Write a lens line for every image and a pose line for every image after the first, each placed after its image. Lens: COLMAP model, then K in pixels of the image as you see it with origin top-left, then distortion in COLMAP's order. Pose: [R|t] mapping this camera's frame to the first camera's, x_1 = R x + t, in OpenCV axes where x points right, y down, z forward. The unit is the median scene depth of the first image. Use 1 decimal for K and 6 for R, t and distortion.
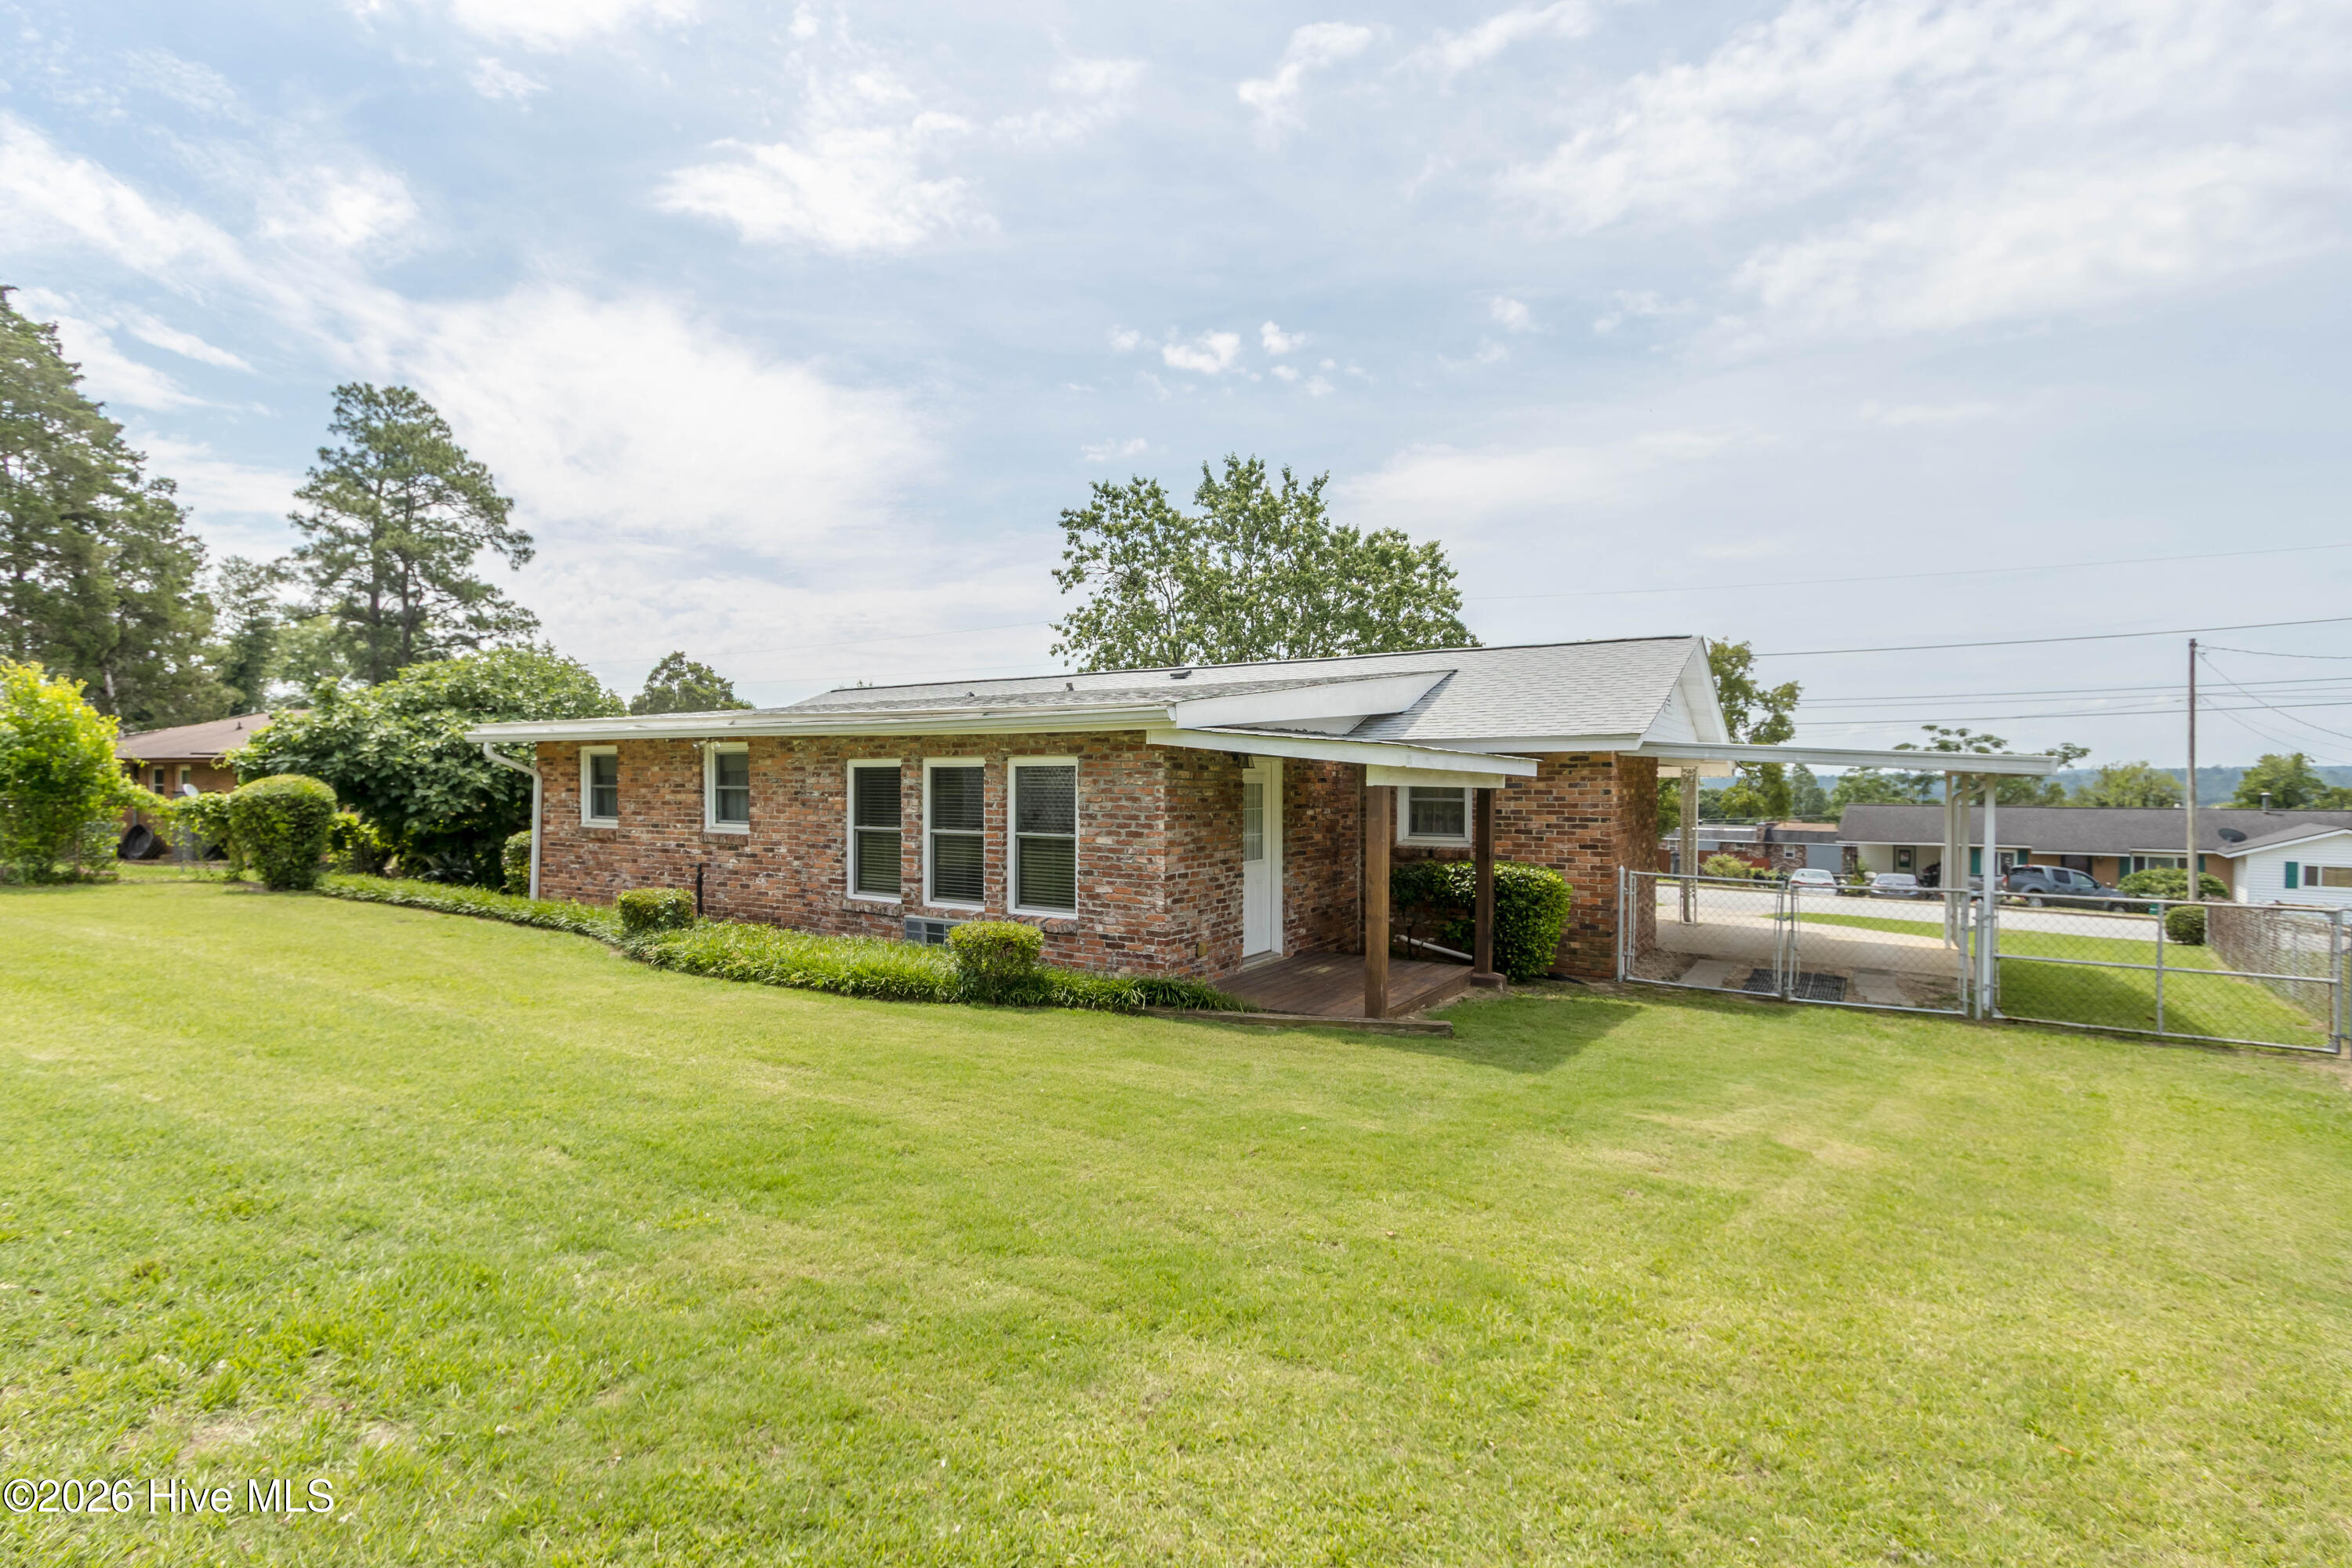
lens RADIAL K [[1061.1, 0, 1155.9], [0, 1061.1, 786.1], [0, 0, 1]] dist [0.004693, -0.001374]
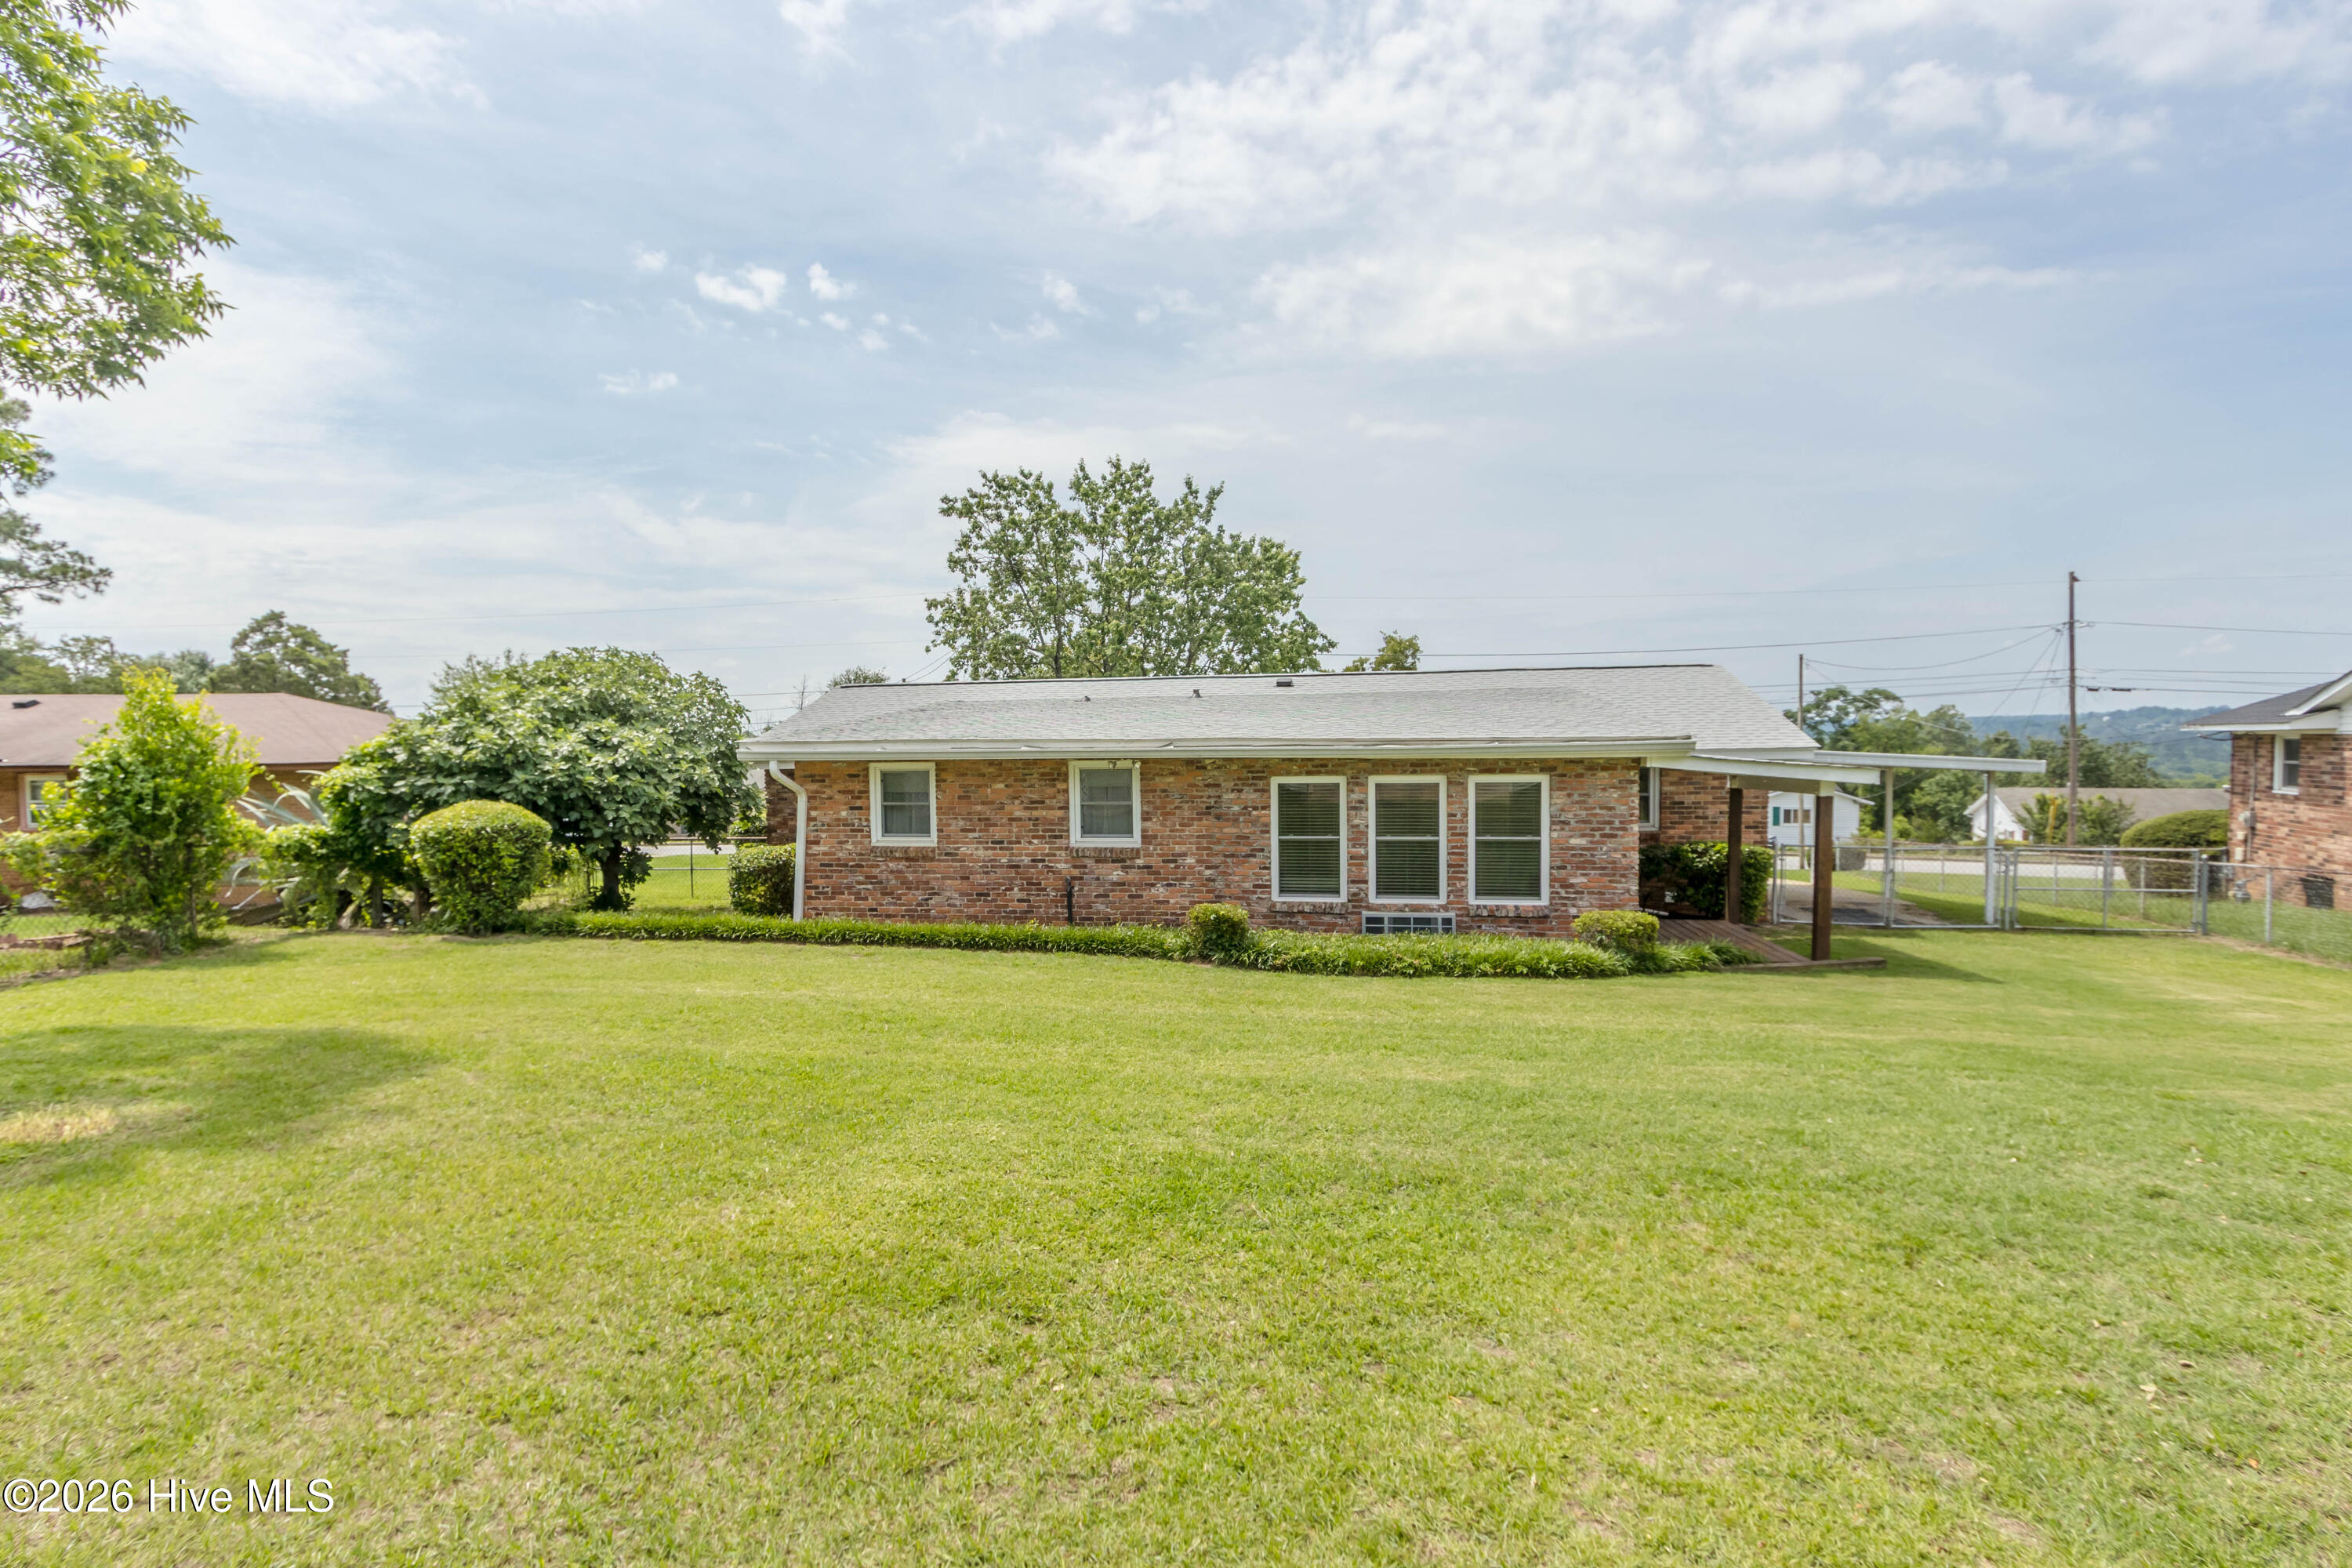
lens RADIAL K [[1061.1, 0, 1155.9], [0, 1061.1, 786.1], [0, 0, 1]] dist [0.004693, -0.001374]
pose [[0.929390, -0.027232, 0.368094, -0.728933], [0.016751, 0.999359, 0.031641, -0.047180], [-0.368720, -0.023241, 0.929250, 0.007419]]
